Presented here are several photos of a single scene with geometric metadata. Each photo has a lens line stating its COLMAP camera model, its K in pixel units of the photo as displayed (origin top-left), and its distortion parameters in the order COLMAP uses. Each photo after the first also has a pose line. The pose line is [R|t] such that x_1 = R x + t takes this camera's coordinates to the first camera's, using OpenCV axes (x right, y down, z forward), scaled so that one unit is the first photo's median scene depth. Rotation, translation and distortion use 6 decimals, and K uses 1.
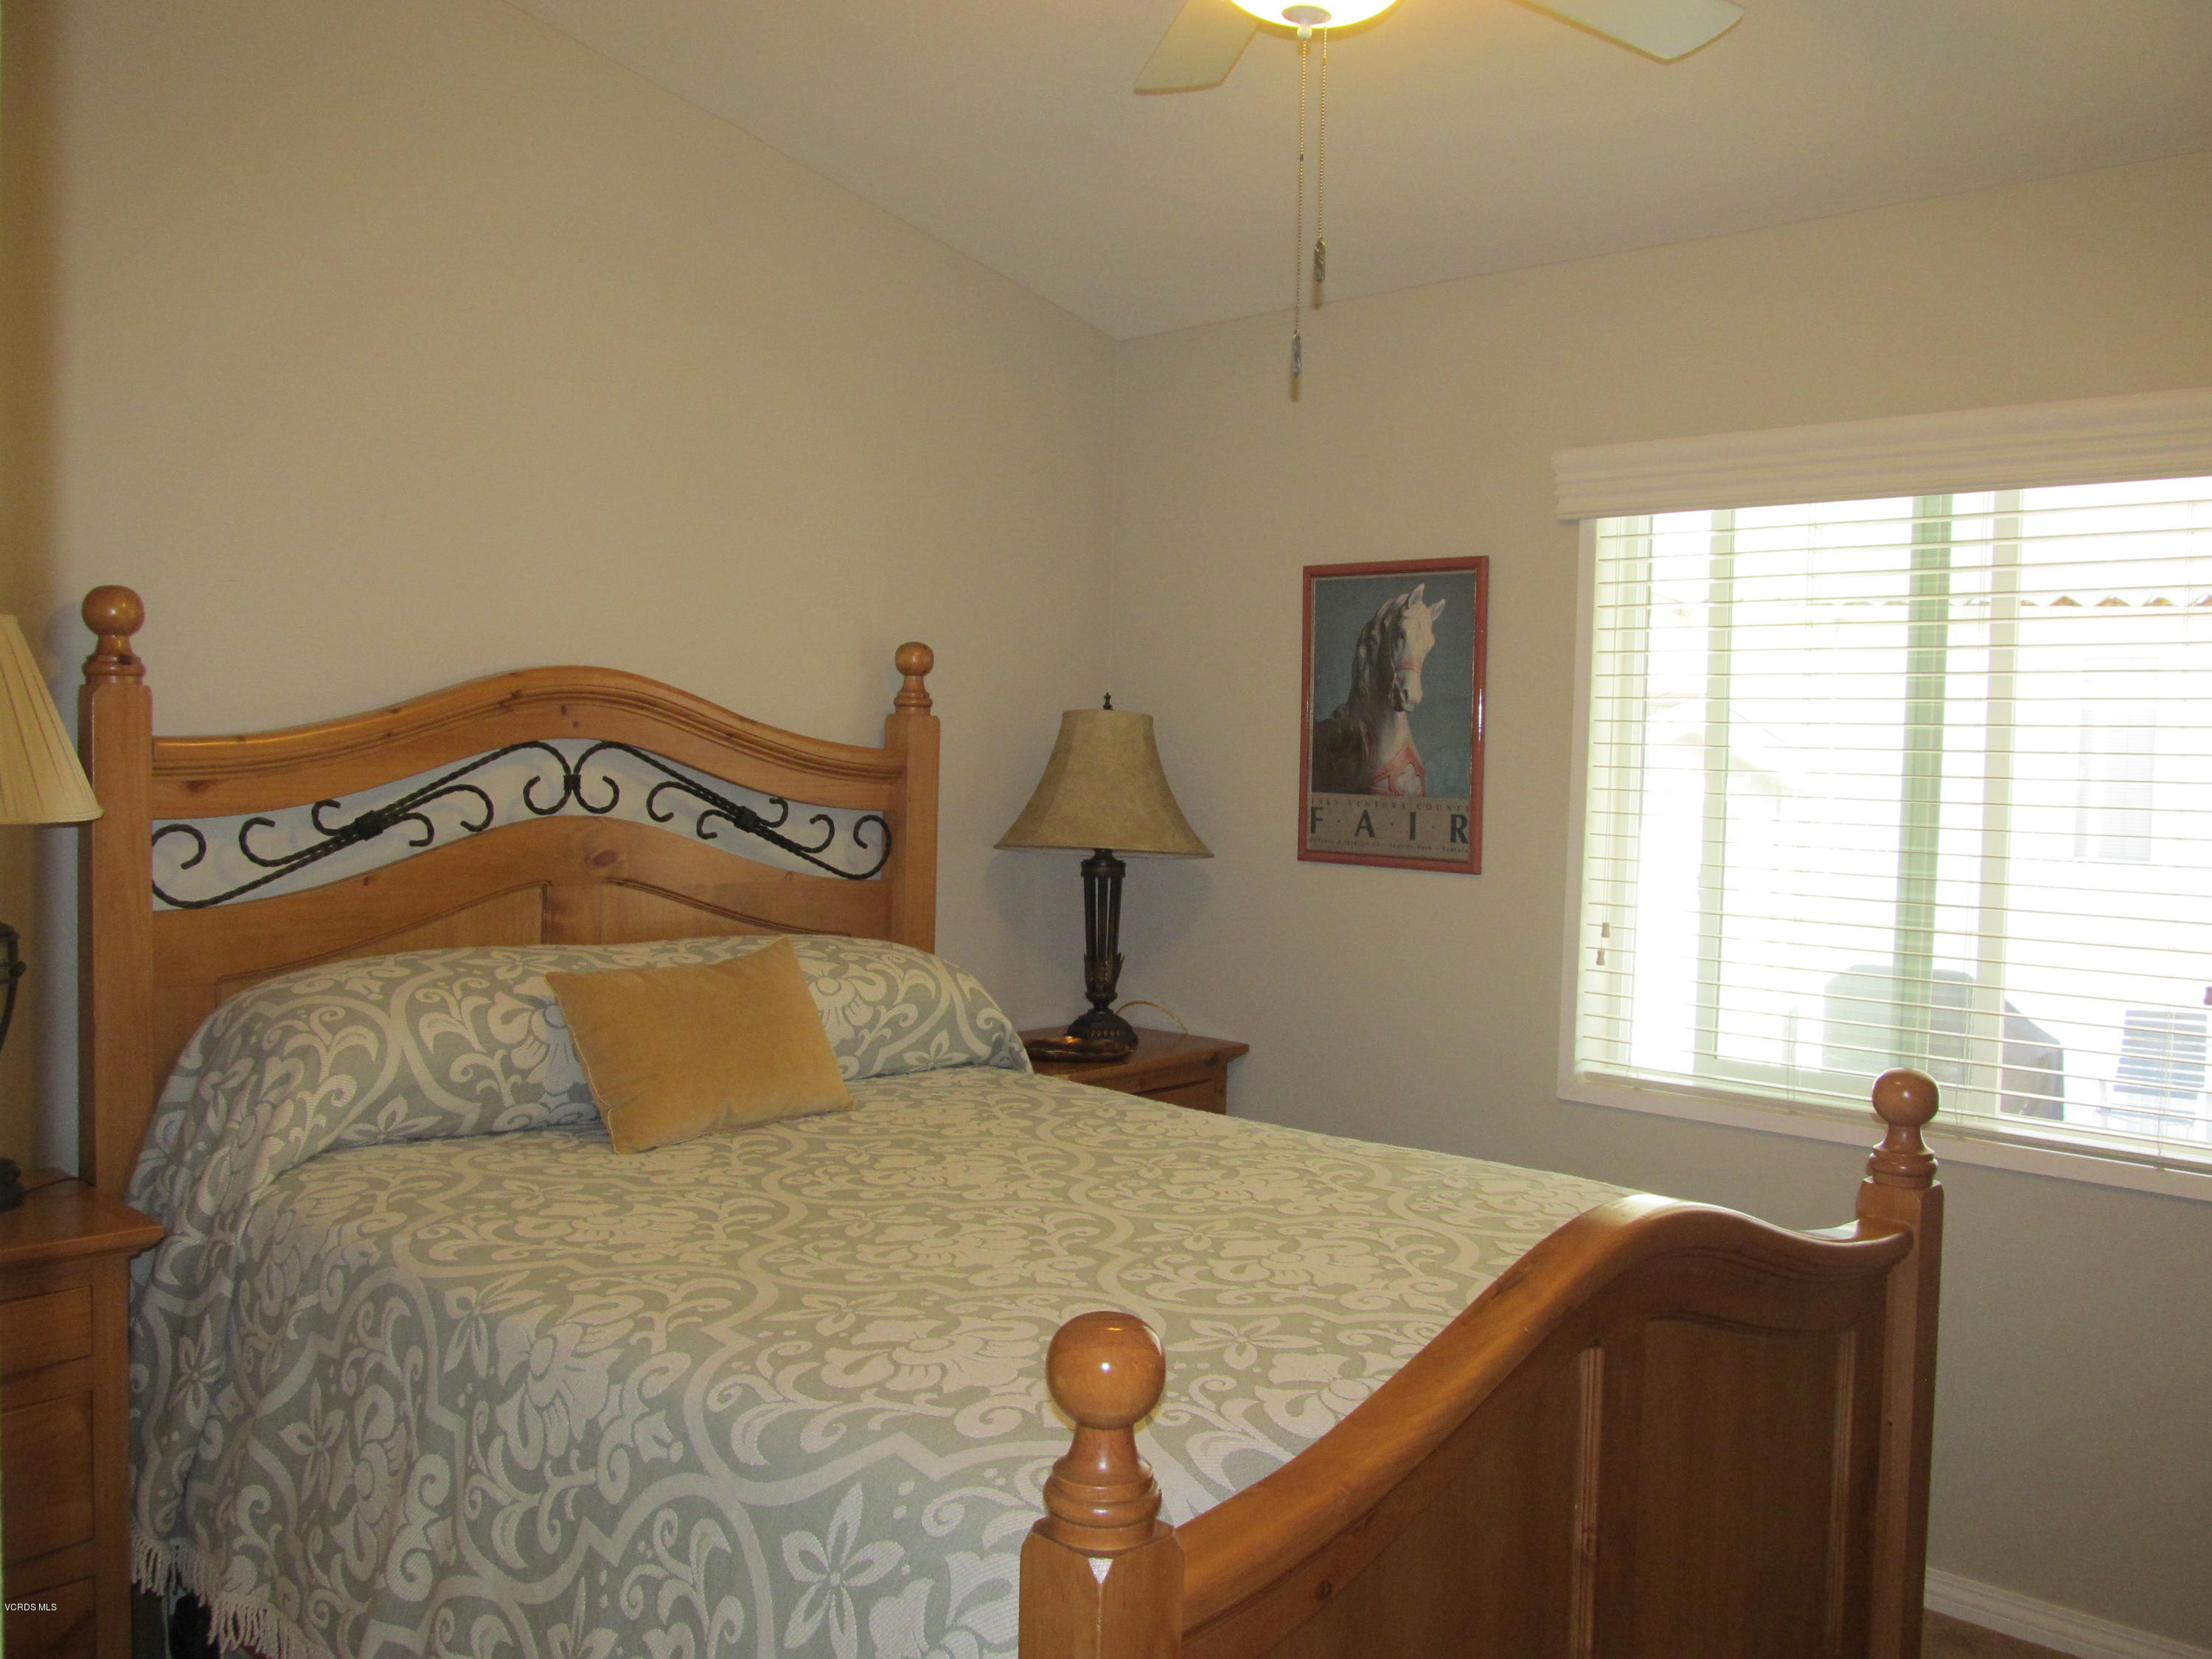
lens RADIAL K [[1846.6, 0, 1106.0], [0, 1846.6, 829.5], [0, 0, 1]] dist [-0.061113, 0.029416]
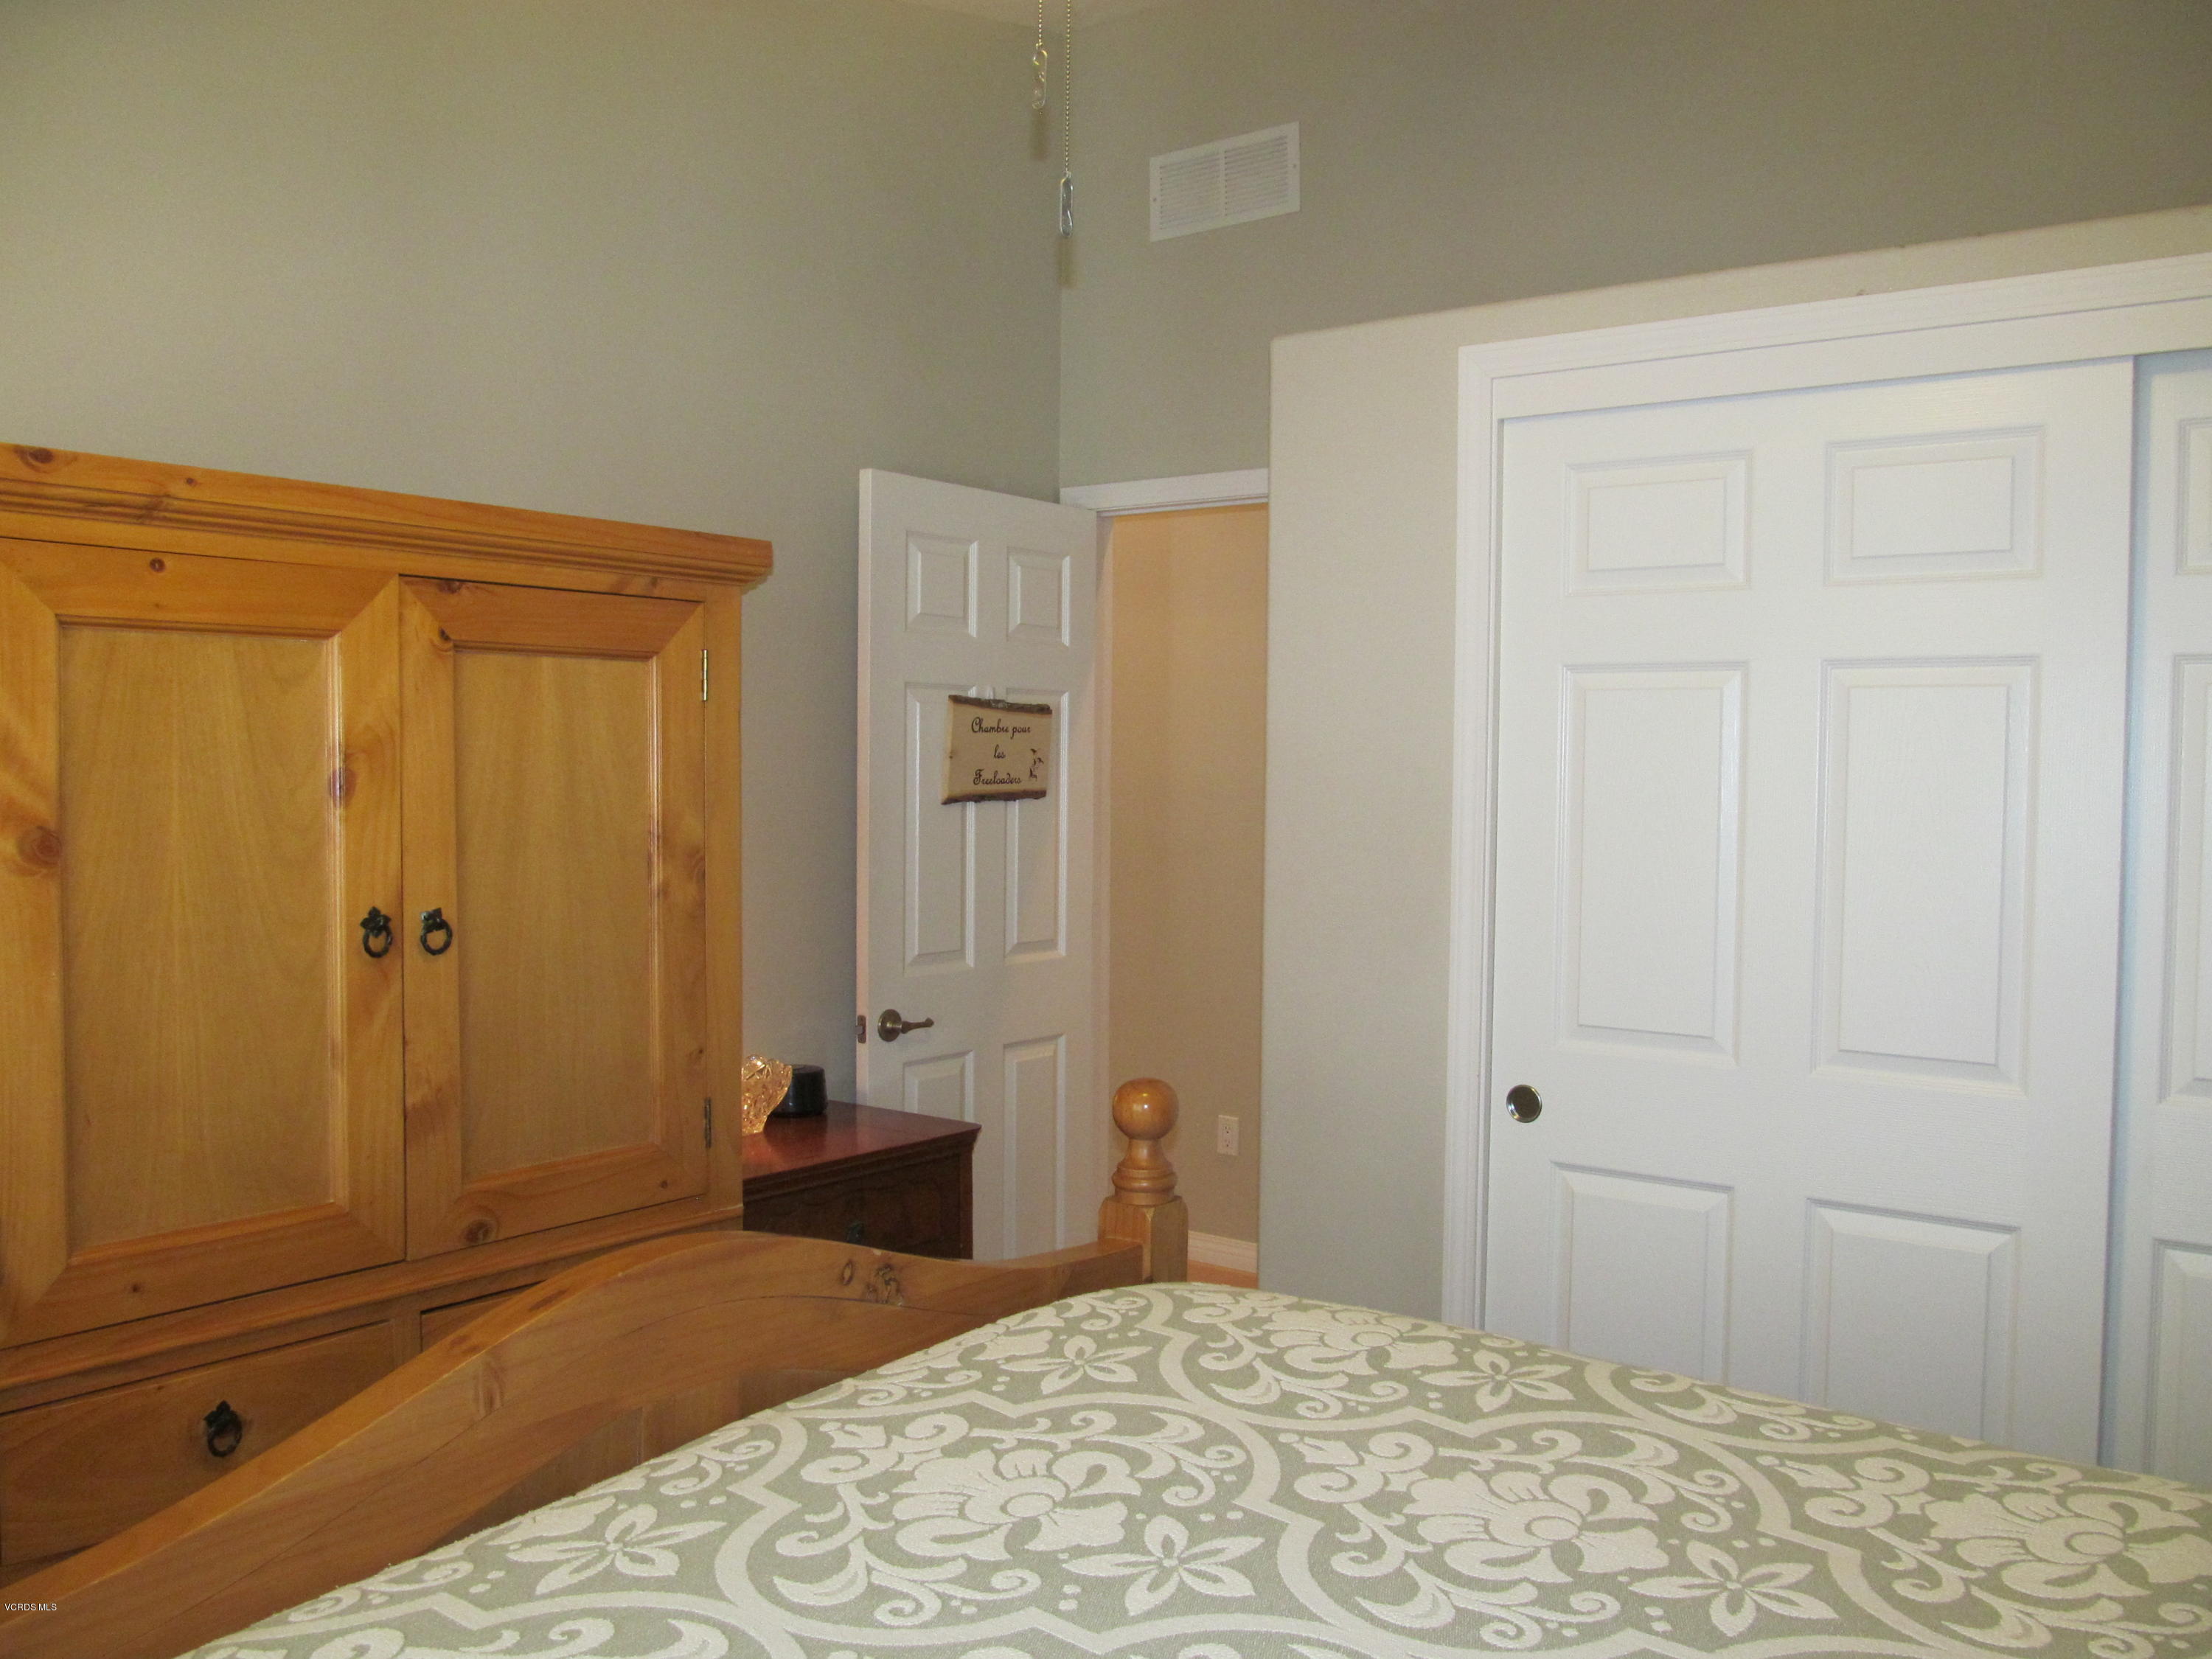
lens RADIAL K [[1846.6, 0, 1106.0], [0, 1846.6, 829.5], [0, 0, 1]] dist [-0.061113, 0.029416]
pose [[-0.991982, -0.033550, -0.121844, 0.169317], [-0.042470, 0.996546, 0.071359, -0.071873], [0.119029, 0.075962, -0.989981, 1.741280]]
